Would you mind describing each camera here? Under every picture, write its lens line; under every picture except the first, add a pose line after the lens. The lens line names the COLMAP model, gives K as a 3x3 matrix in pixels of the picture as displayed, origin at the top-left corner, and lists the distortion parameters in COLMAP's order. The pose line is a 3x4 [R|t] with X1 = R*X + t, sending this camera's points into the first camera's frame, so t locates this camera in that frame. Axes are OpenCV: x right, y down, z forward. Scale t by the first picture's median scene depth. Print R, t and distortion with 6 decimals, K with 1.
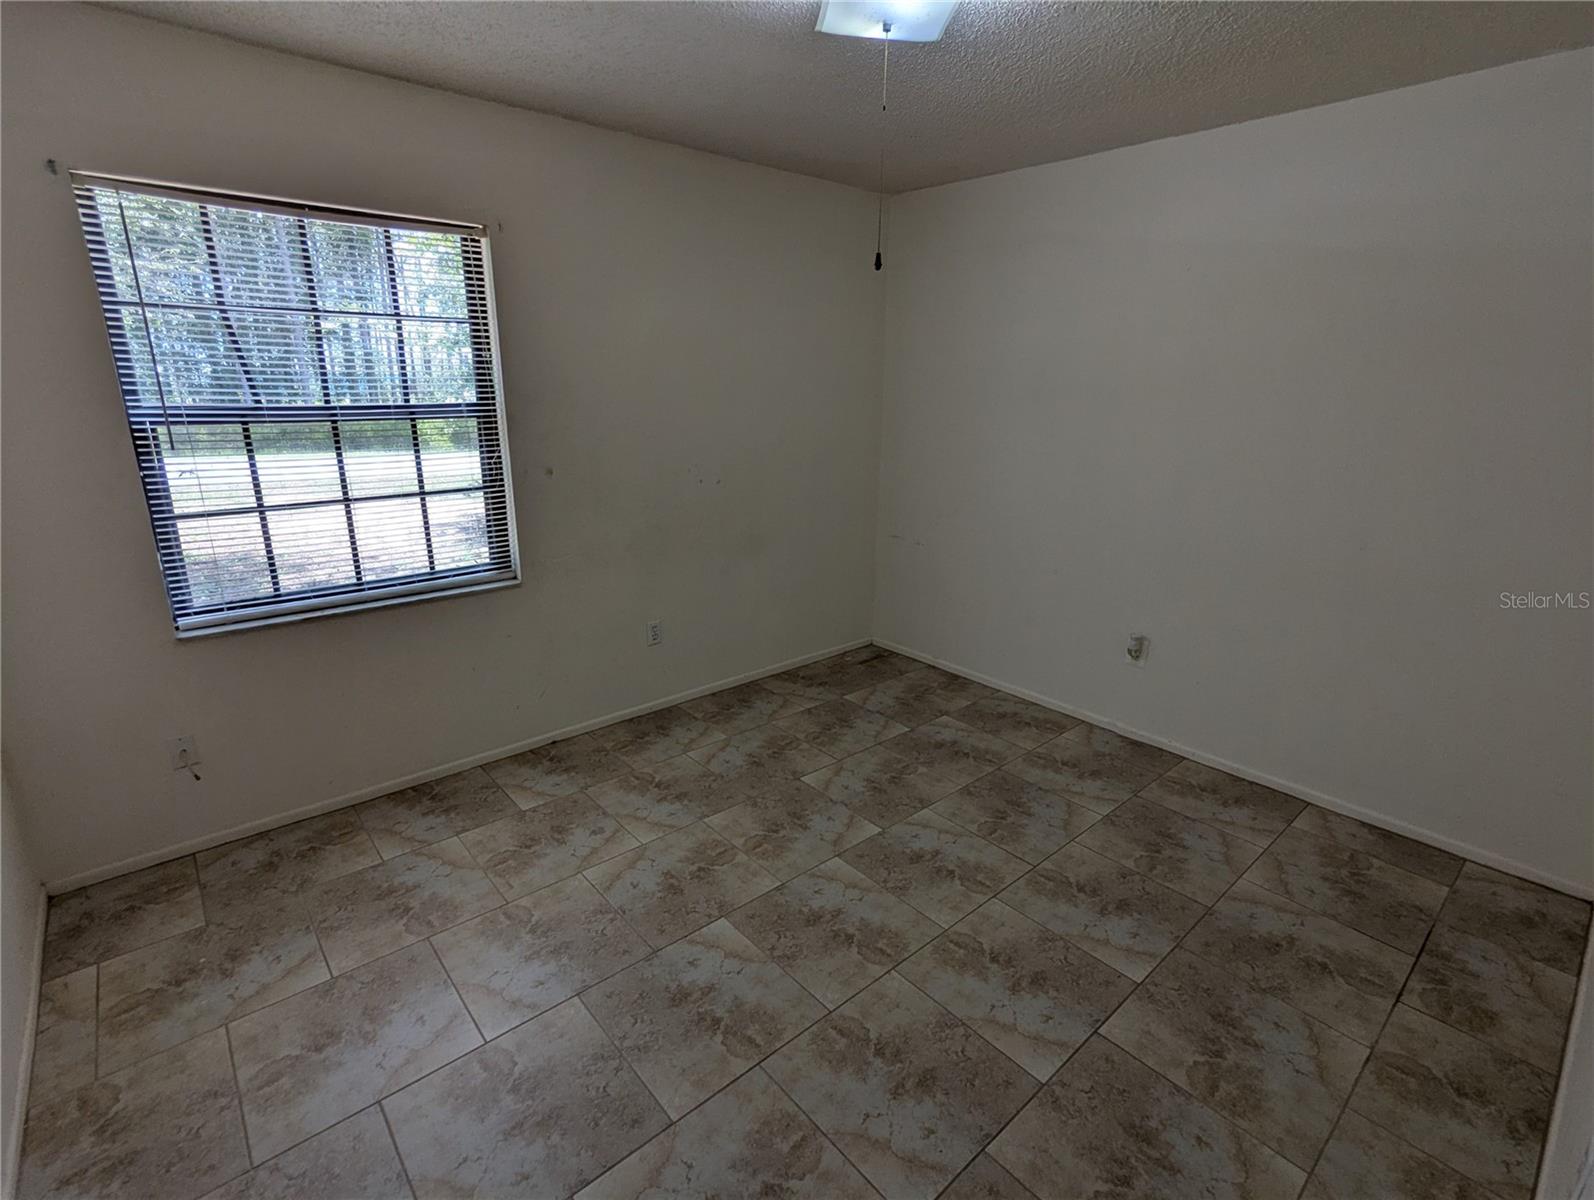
lens RADIAL K [[758.9, 0, 798.1], [0, 758.9, 599.4], [0, 0, 1]] dist [-0.003530, 0.001722]
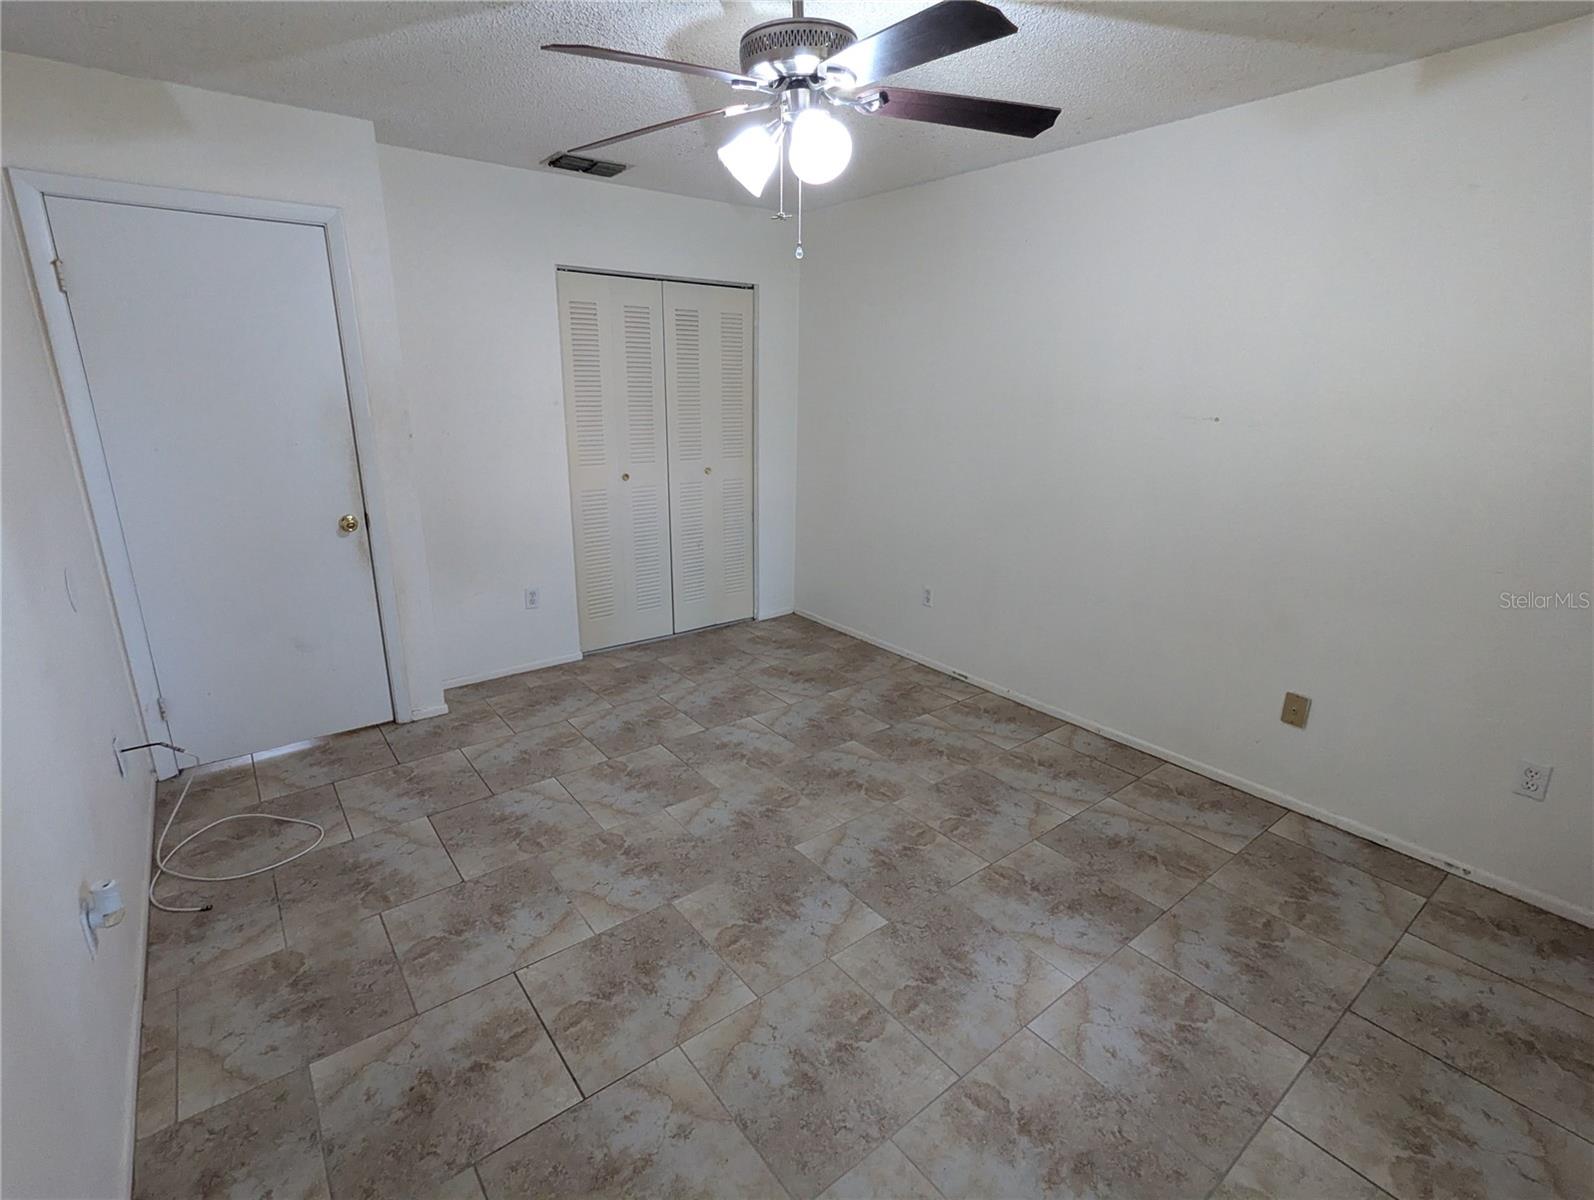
lens RADIAL K [[758.9, 0, 798.1], [0, 758.9, 599.4], [0, 0, 1]] dist [-0.003530, 0.001722]
pose [[-0.997751, -0.044359, 0.050242, 0.074234], [-0.010545, 0.844191, 0.535939, -0.497063], [-0.066187, 0.534205, -0.842760, 1.741784]]
